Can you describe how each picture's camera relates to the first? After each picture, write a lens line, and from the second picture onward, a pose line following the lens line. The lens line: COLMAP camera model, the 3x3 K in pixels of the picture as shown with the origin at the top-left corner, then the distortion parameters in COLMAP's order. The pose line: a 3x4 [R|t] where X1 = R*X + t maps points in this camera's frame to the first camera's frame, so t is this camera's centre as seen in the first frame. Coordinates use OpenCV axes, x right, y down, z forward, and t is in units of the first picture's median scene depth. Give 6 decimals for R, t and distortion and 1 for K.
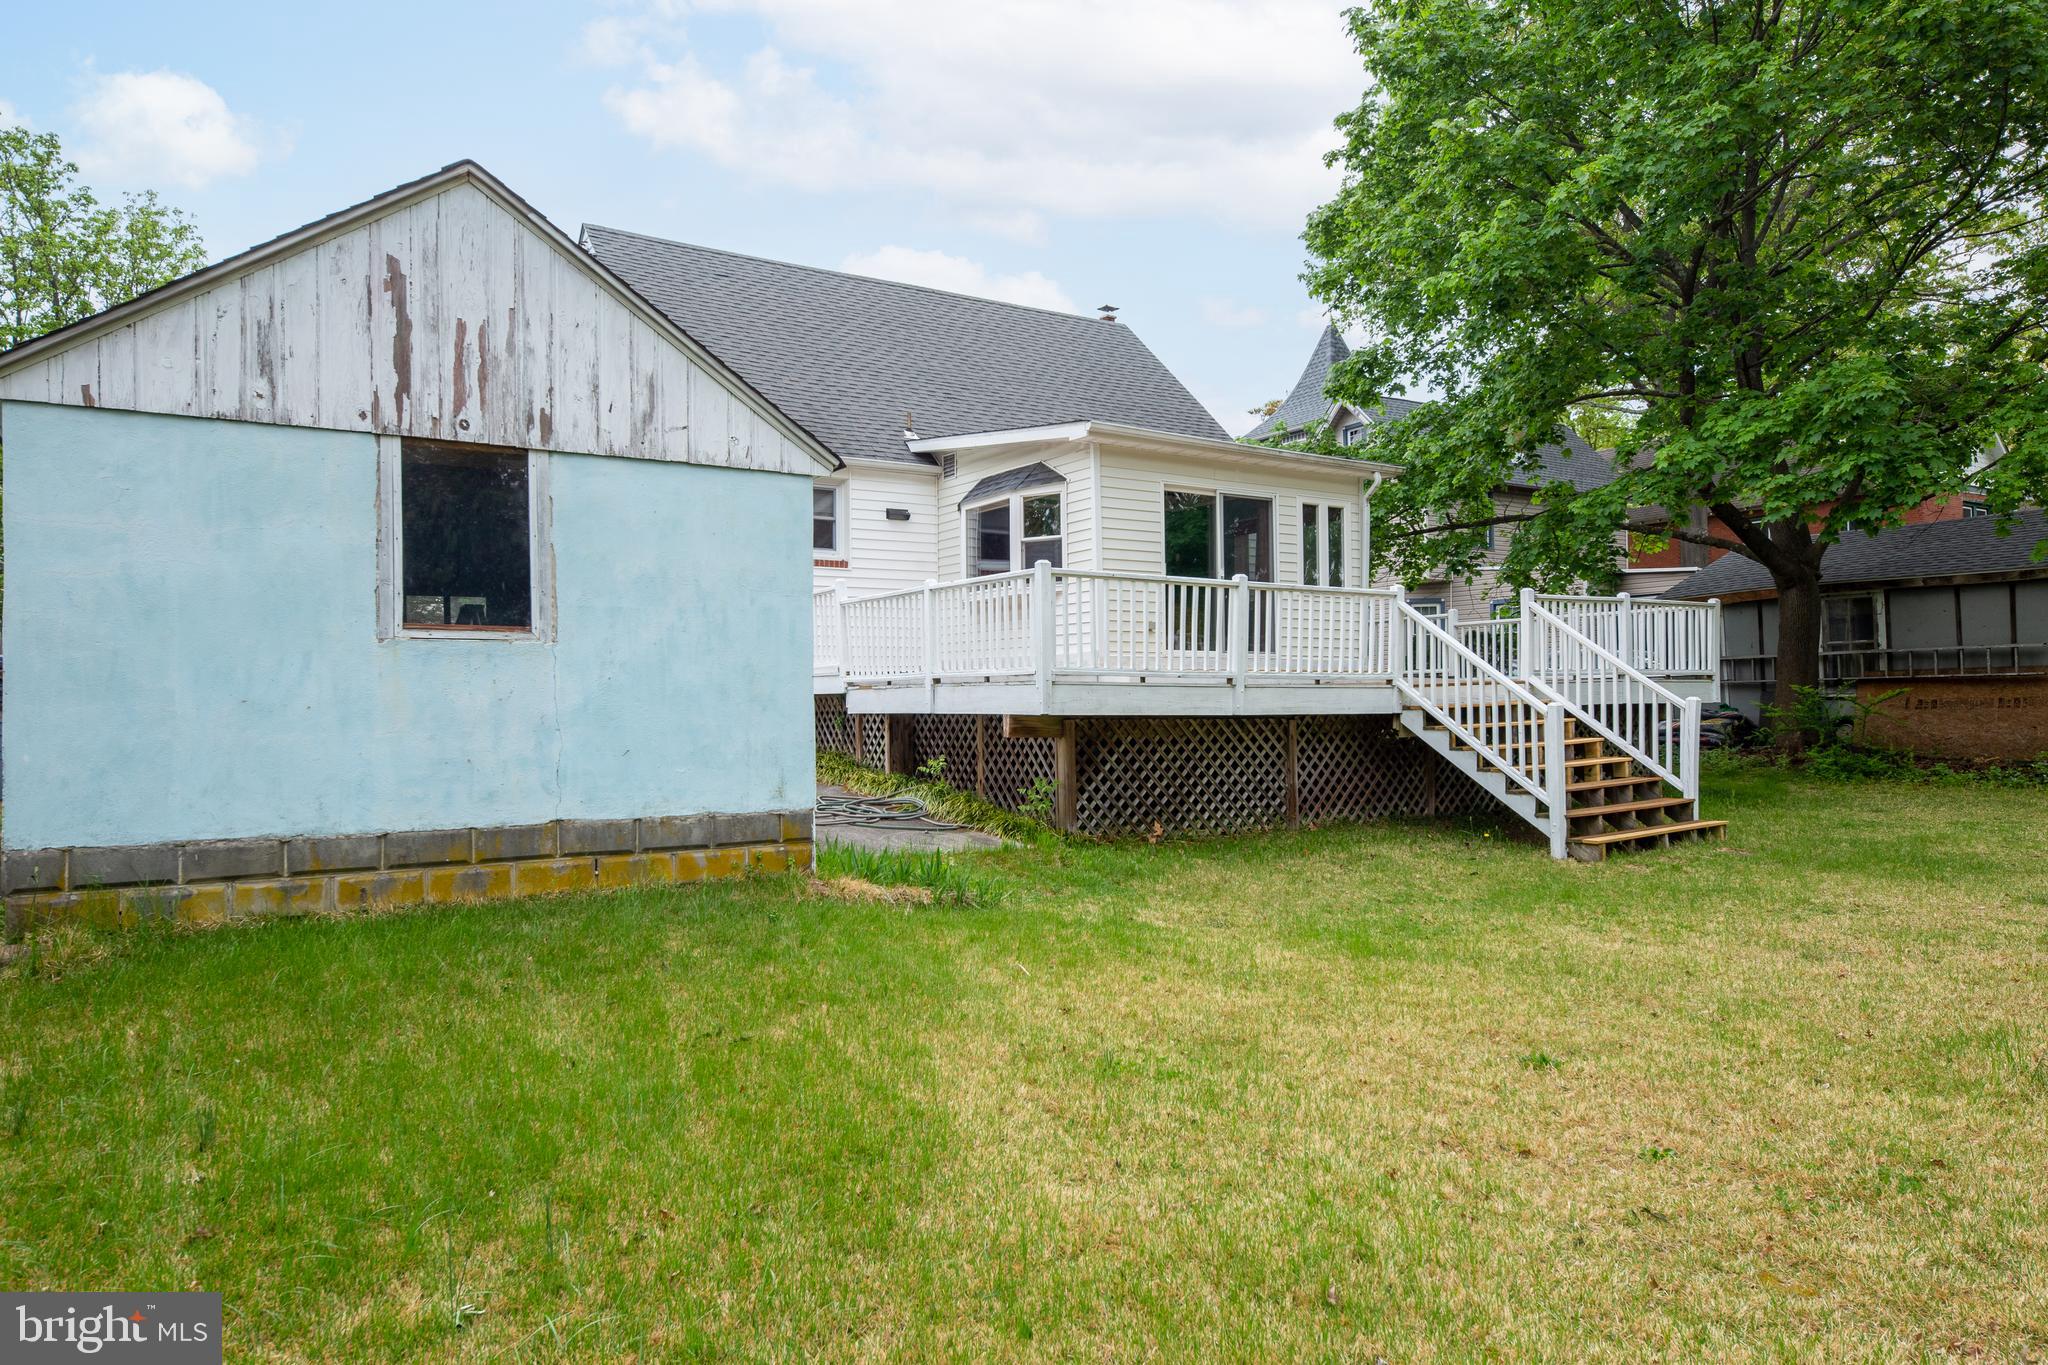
lens RADIAL K [[1338.7, 0, 1029.6], [0, 1338.7, 683.5], [0, 0, 1]] dist [0.017223, -0.005704]
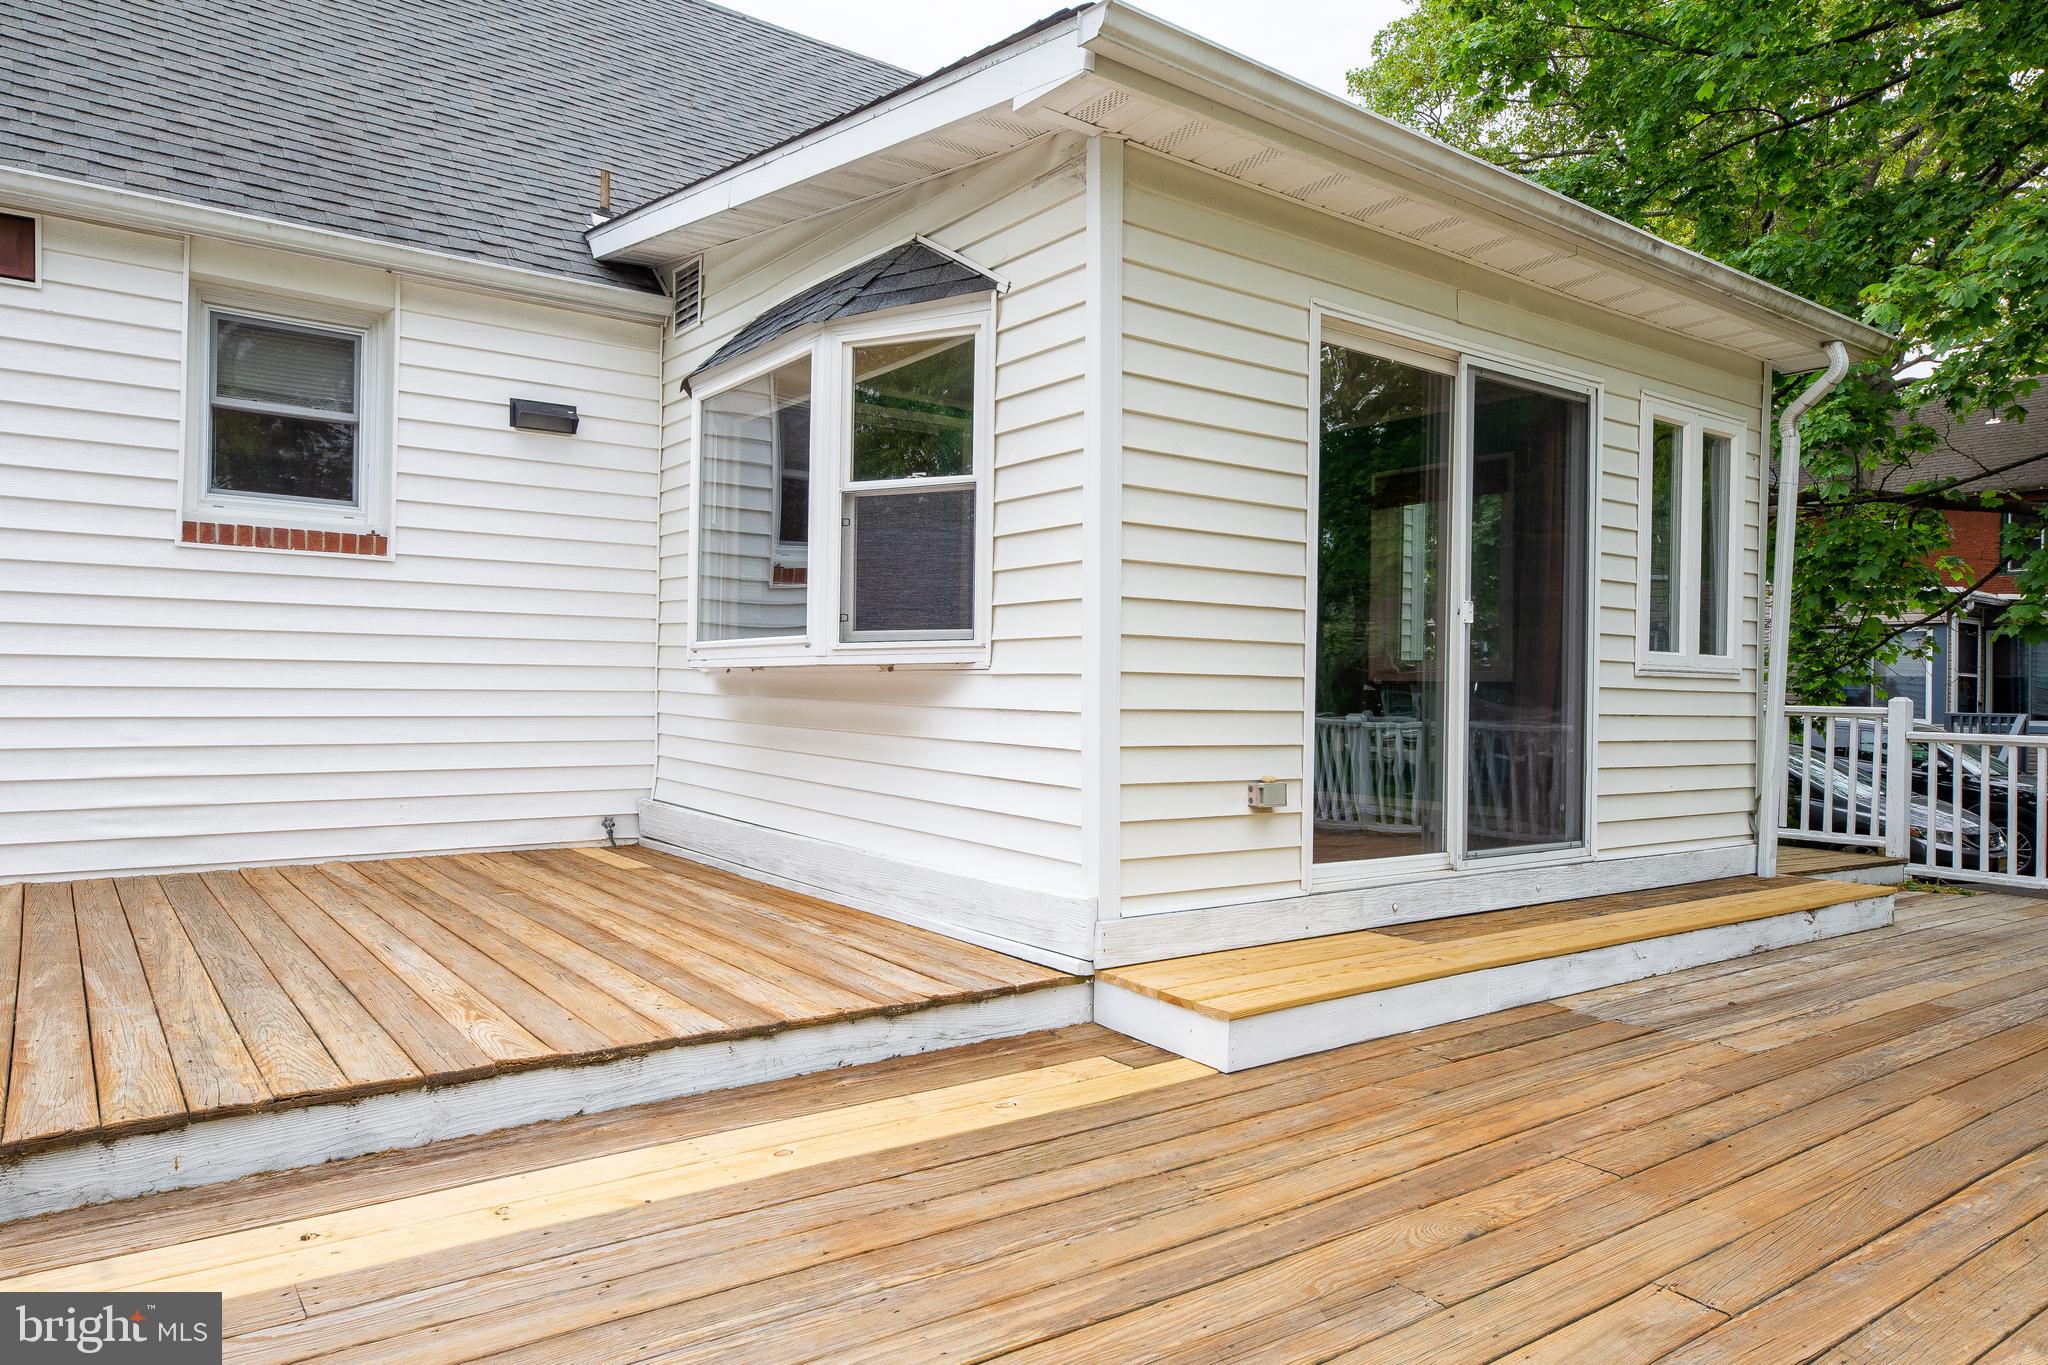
lens RADIAL K [[1338.7, 0, 1026.3], [0, 1338.7, 683.8], [0, 0, 1]] dist [0.017223, -0.005704]
pose [[0.998046, 0.026210, 0.056714, 0.024746], [-0.027131, 0.999511, 0.015534, -0.089029], [-0.056279, -0.017042, 0.998270, 0.898726]]
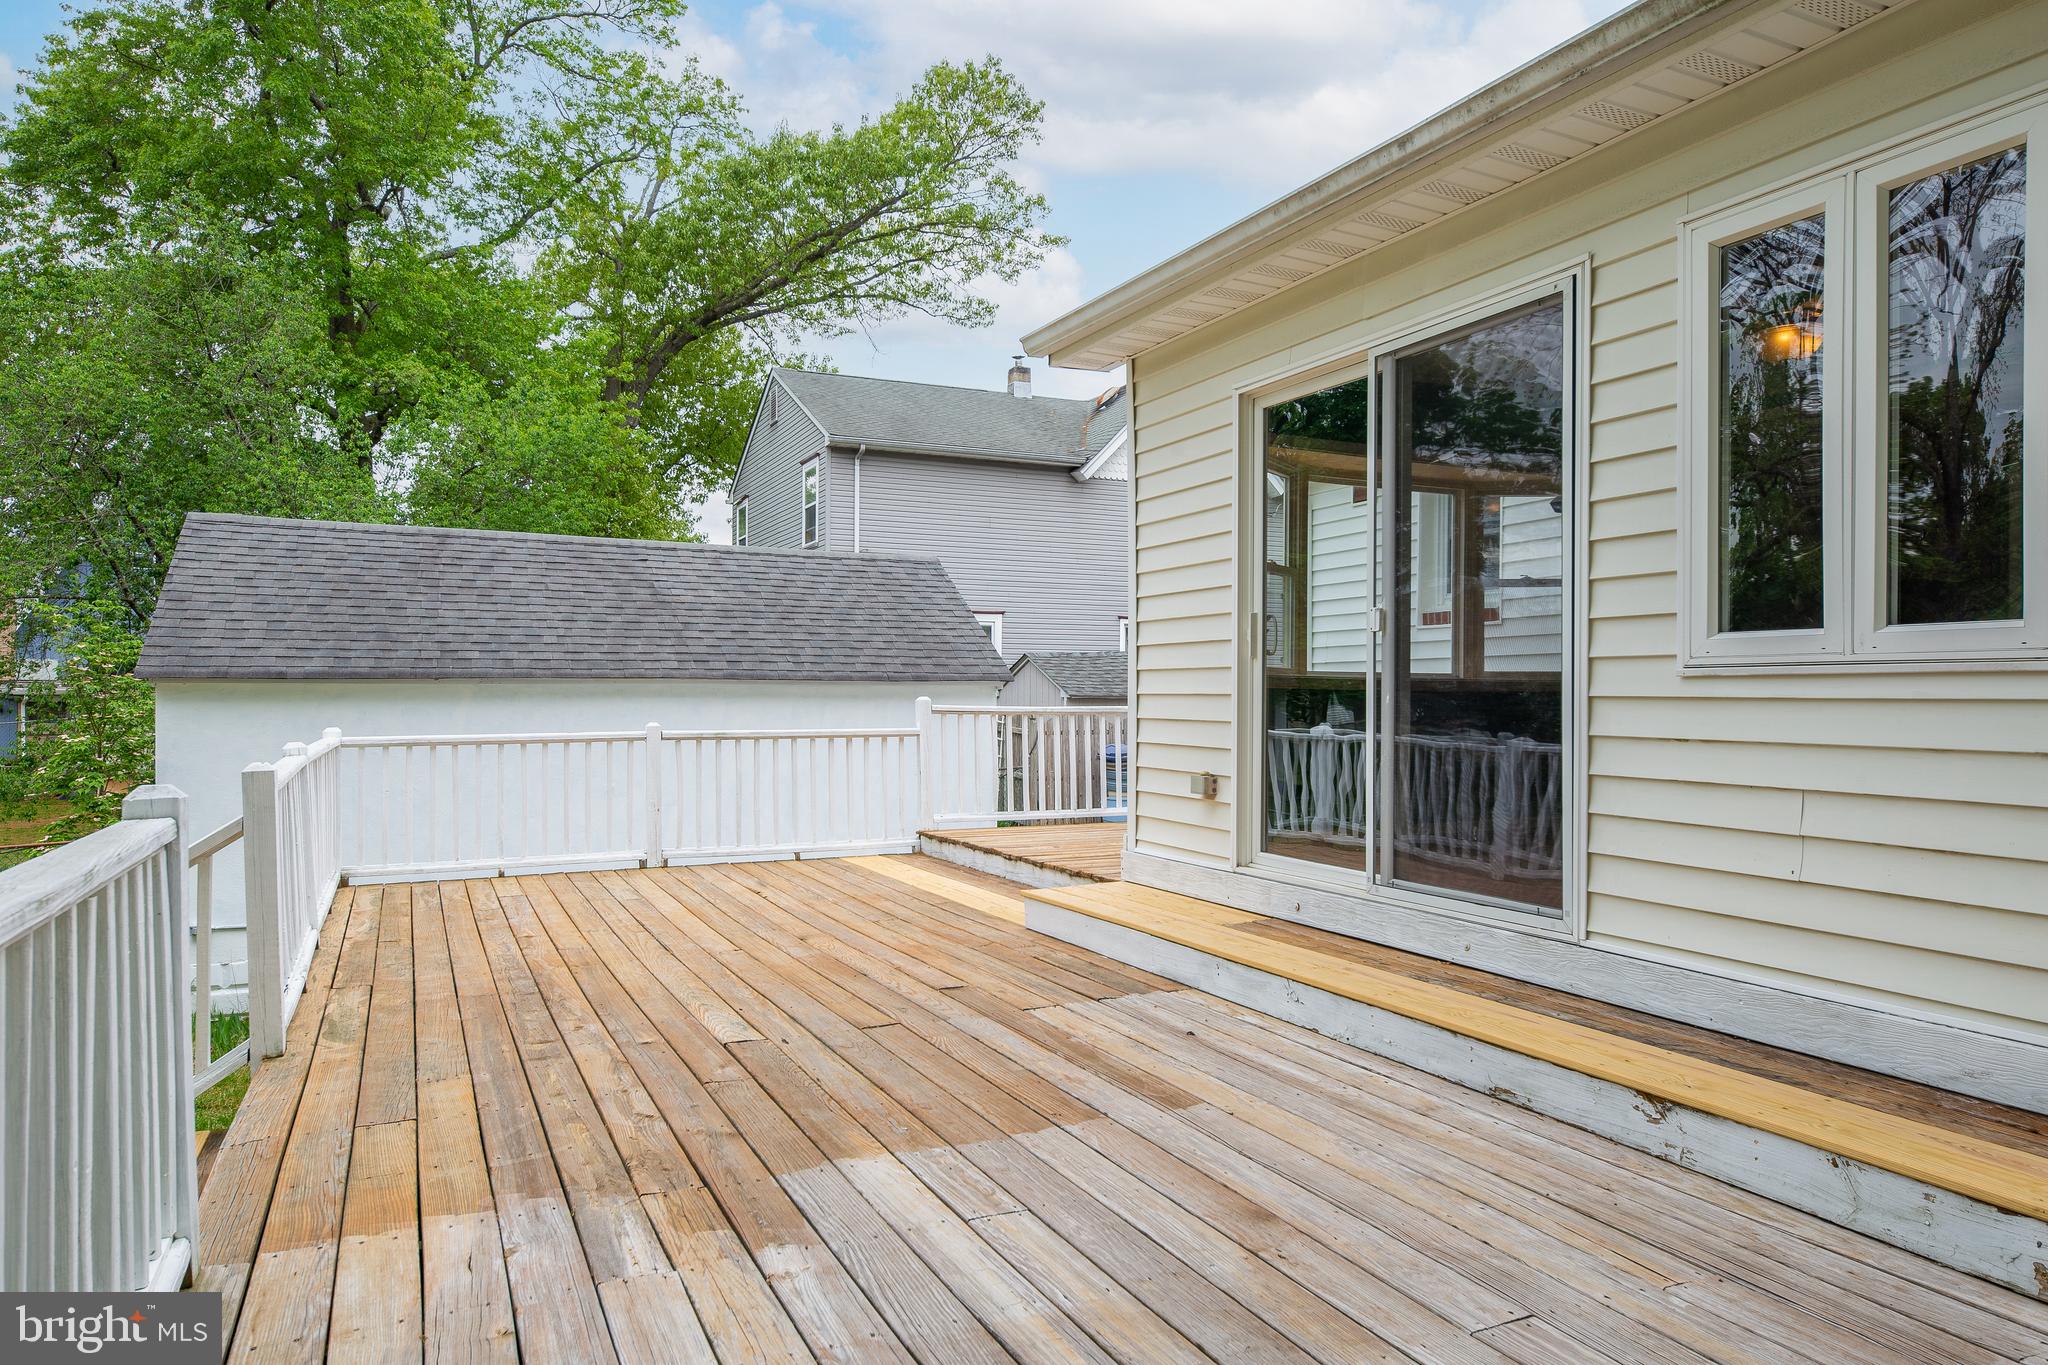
lens RADIAL K [[1338.7, 0, 1027.4], [0, 1338.7, 692.0], [0, 0, 1]] dist [0.017223, -0.005704]
pose [[-0.143016, 0.003712, -0.989713, 0.594283], [0.016424, 0.999864, 0.001377, -0.089902], [0.989584, -0.016058, -0.143057, 1.268507]]
